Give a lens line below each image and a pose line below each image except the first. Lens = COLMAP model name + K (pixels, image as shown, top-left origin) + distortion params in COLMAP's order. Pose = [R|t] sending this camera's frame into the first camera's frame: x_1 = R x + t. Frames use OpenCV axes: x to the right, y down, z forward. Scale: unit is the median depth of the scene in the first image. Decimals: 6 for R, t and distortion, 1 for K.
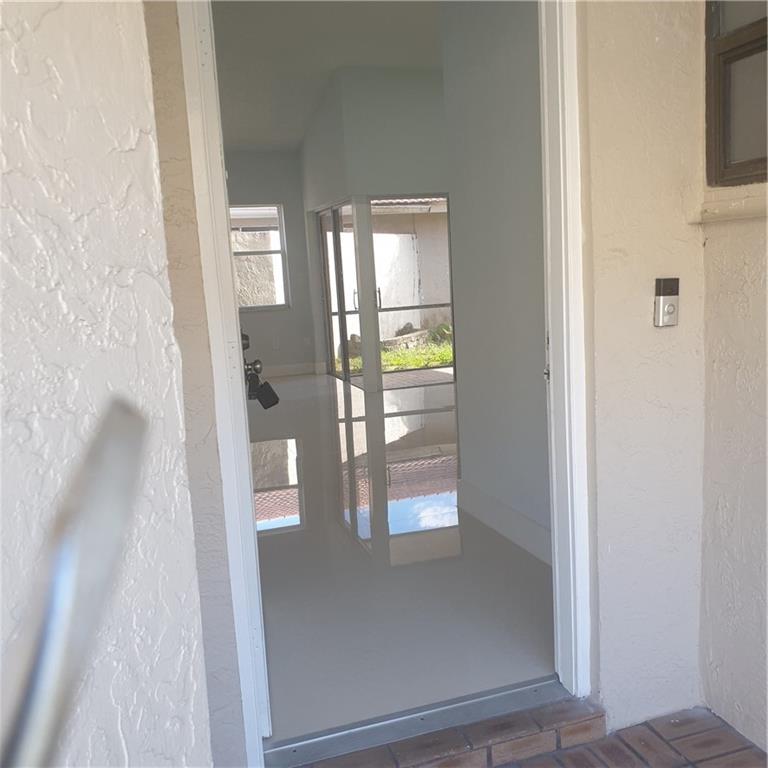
lens RADIAL K [[777.0, 0, 380.6], [0, 777.0, 389.2], [0, 0, 1]] dist [0.001820, 0.000000]
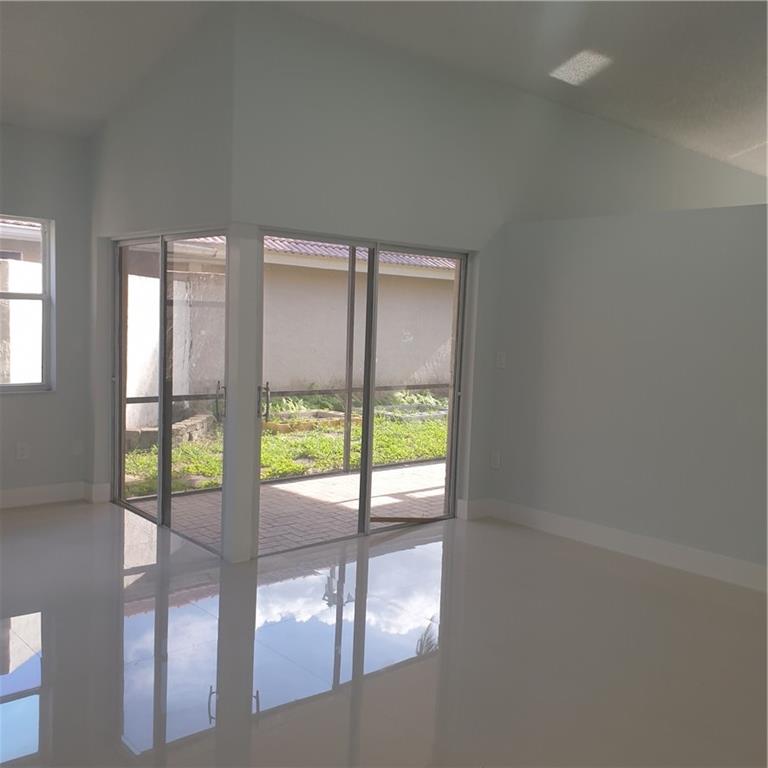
lens RADIAL K [[777.0, 0, 385.3], [0, 777.0, 385.1], [0, 0, 1]] dist [0.001820, 0.000000]
pose [[0.911649, 0.056985, 0.406999, -0.118335], [-0.029160, 0.996813, -0.074251, -0.067613], [-0.409934, 0.055823, 0.910405, 0.327949]]
